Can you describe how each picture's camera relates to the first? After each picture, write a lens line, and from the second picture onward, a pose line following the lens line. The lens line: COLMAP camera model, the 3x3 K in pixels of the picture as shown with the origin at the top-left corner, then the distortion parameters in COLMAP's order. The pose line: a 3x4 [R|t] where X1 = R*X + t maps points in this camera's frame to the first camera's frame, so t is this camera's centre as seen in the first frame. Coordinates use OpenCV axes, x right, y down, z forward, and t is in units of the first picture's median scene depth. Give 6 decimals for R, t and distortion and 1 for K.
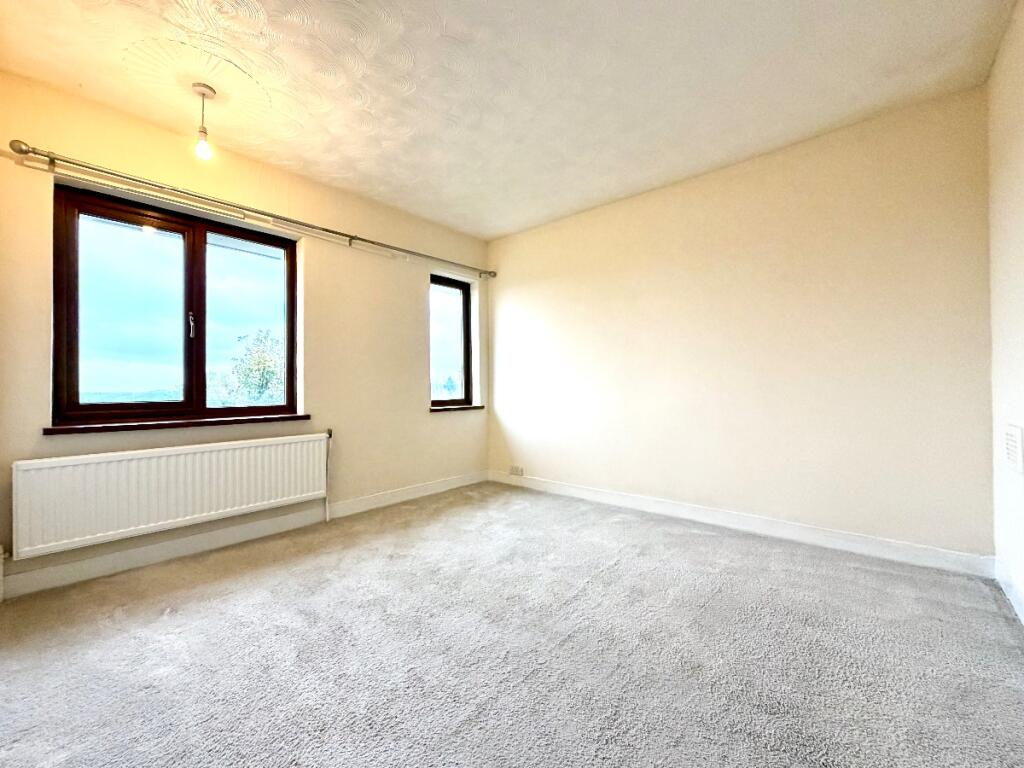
lens RADIAL K [[406.5, 0, 509.0], [0, 406.5, 383.3], [0, 0, 1]] dist [-0.001269, -0.000629]
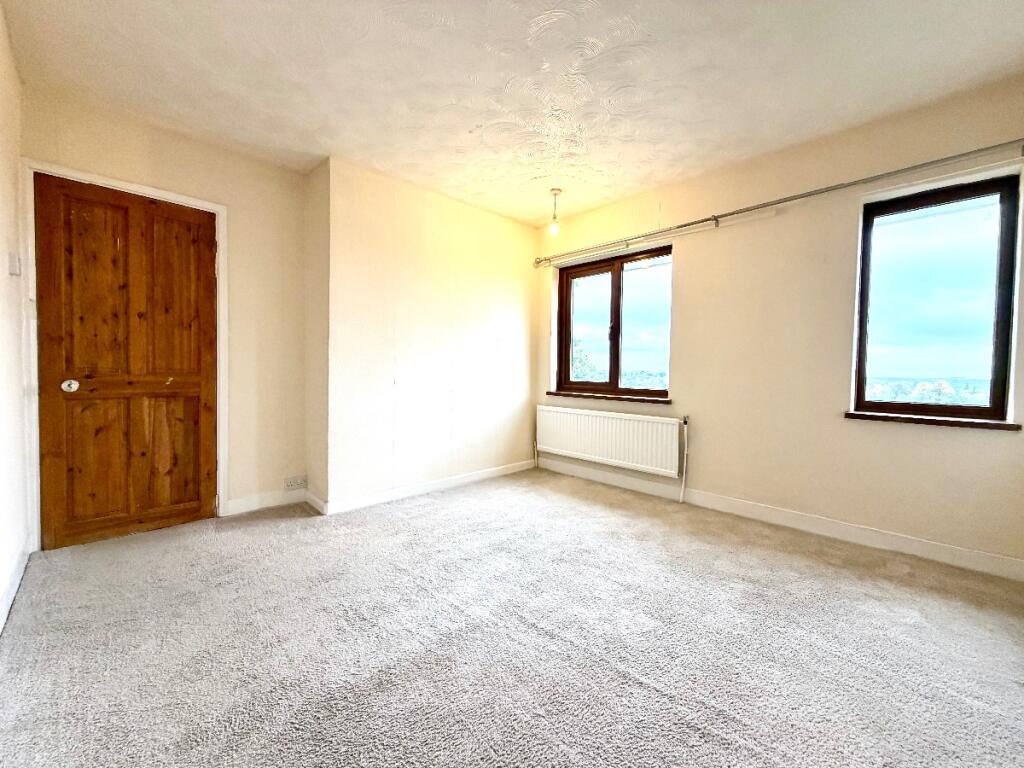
lens RADIAL K [[394.2, 0, 512.0], [0, 394.2, 384.0], [0, 0, 1]] dist [-0.022727, -0.000112]
pose [[-0.042927, 0.036583, -0.998408, 0.604661], [-0.015110, 0.999191, 0.037262, 0.000171], [0.998964, 0.016685, -0.042340, 0.626087]]
